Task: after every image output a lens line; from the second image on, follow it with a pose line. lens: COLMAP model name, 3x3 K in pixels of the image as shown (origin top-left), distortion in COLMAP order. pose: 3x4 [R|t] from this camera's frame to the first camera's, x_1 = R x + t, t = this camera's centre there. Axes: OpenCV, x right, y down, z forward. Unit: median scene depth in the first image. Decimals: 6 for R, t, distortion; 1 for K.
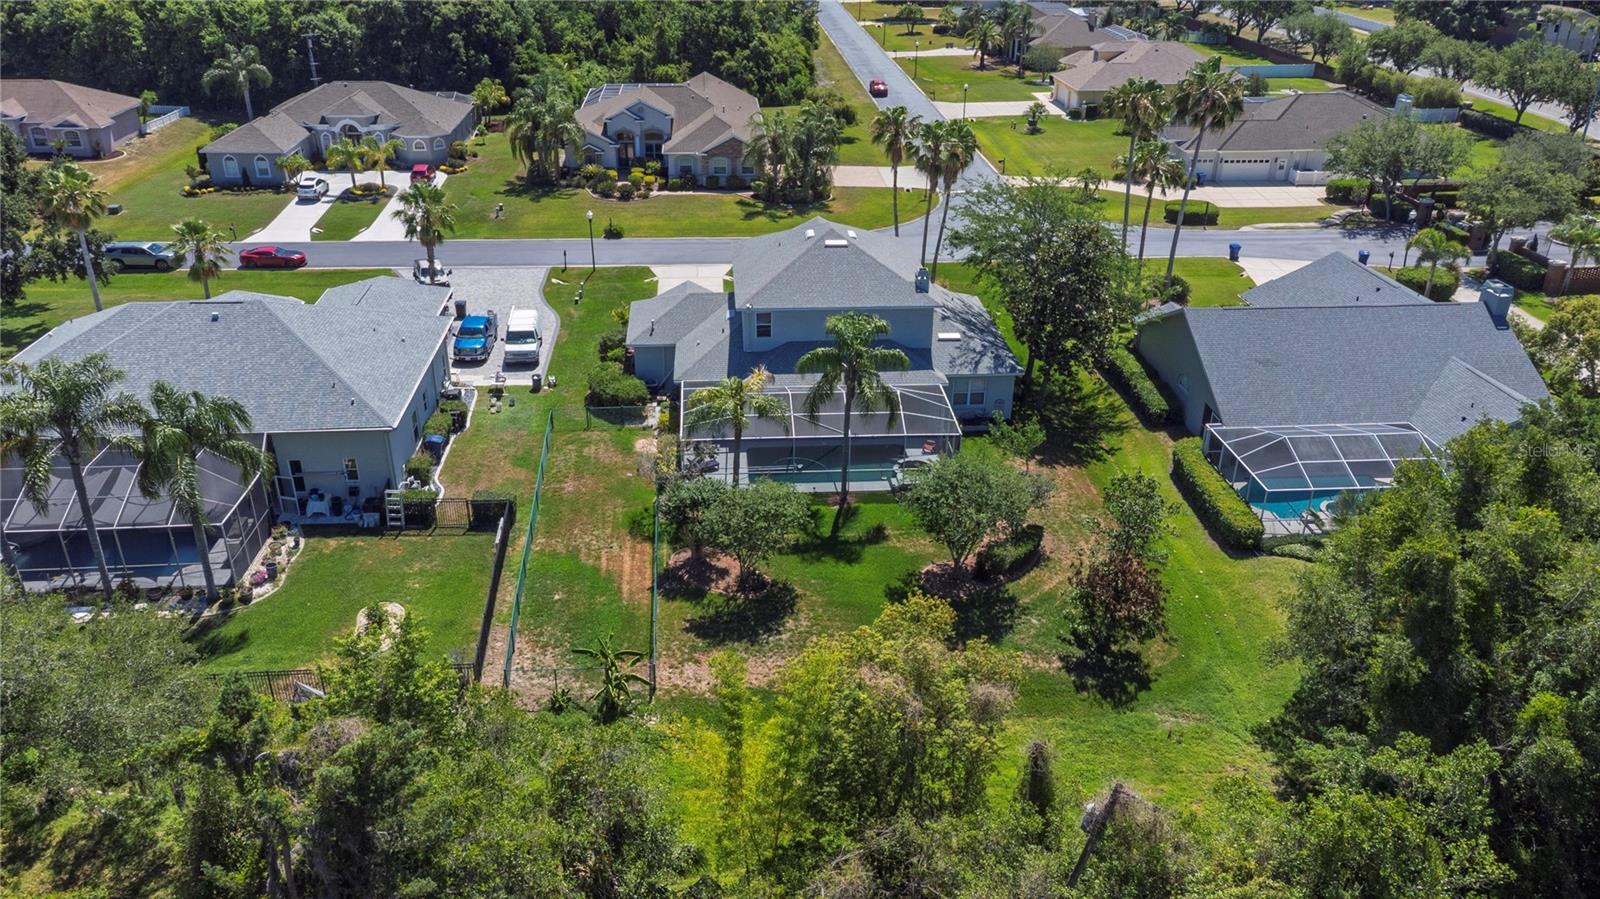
lens RADIAL K [[1163.9, 0, 800.0], [0, 1163.9, 449.5], [0, 0, 1]] dist [0.035502, 0.009530]
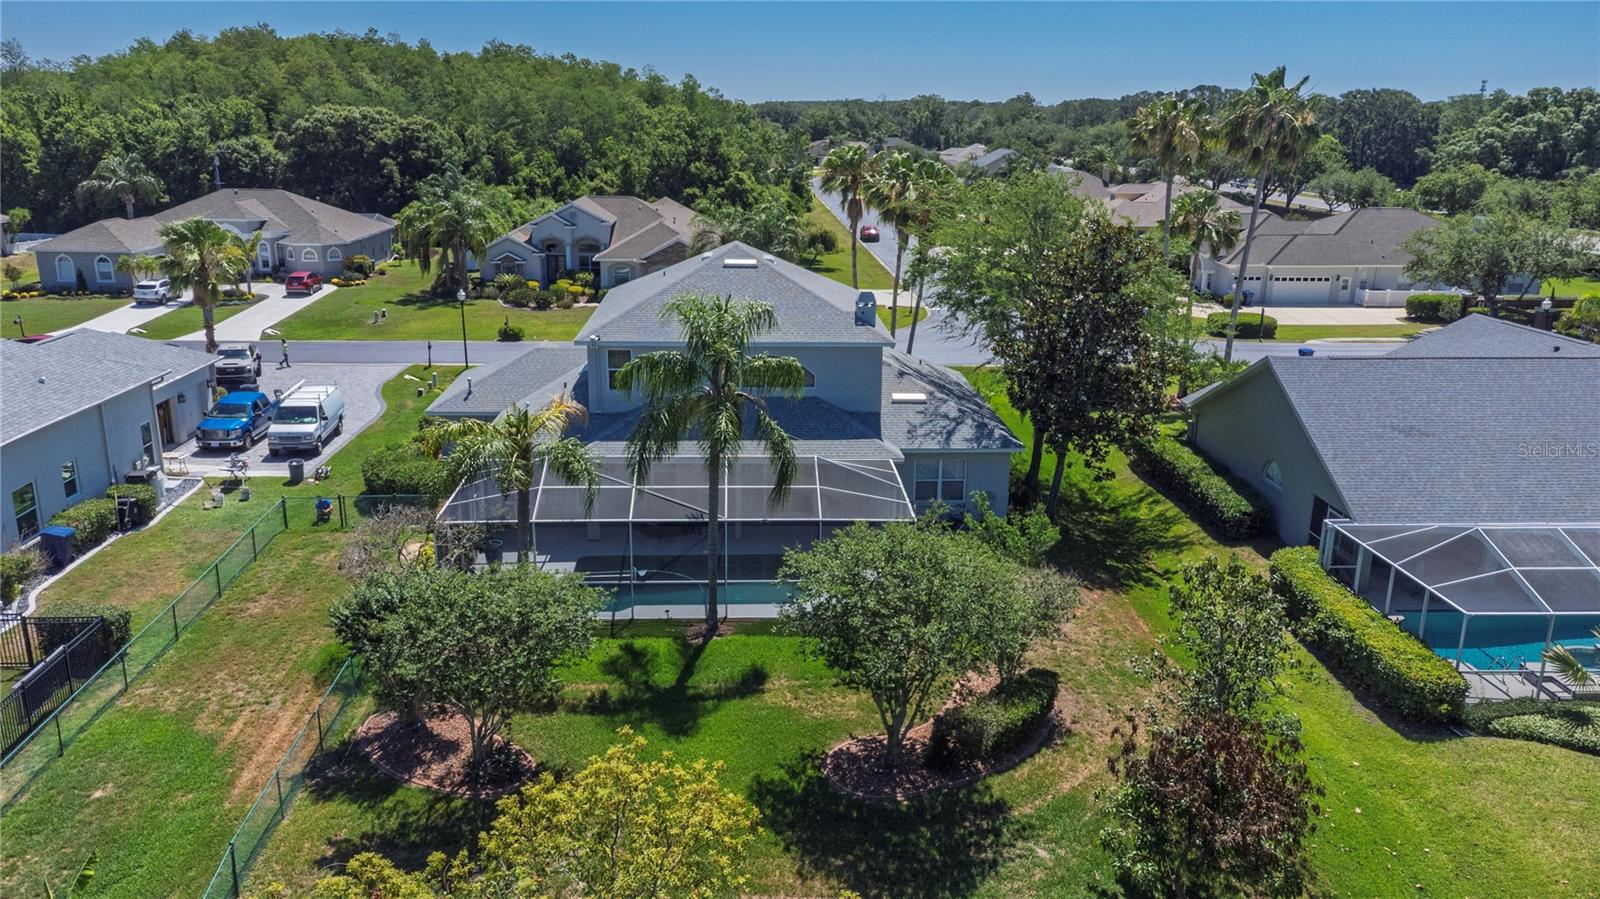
lens RADIAL K [[1163.9, 0, 800.0], [0, 1163.9, 449.5], [0, 0, 1]] dist [0.035502, 0.009530]
pose [[0.999746, 0.008006, -0.021056, 0.083048], [-0.011827, 0.982062, -0.188186, 0.057165], [0.019172, 0.188388, 0.981908, 0.370028]]
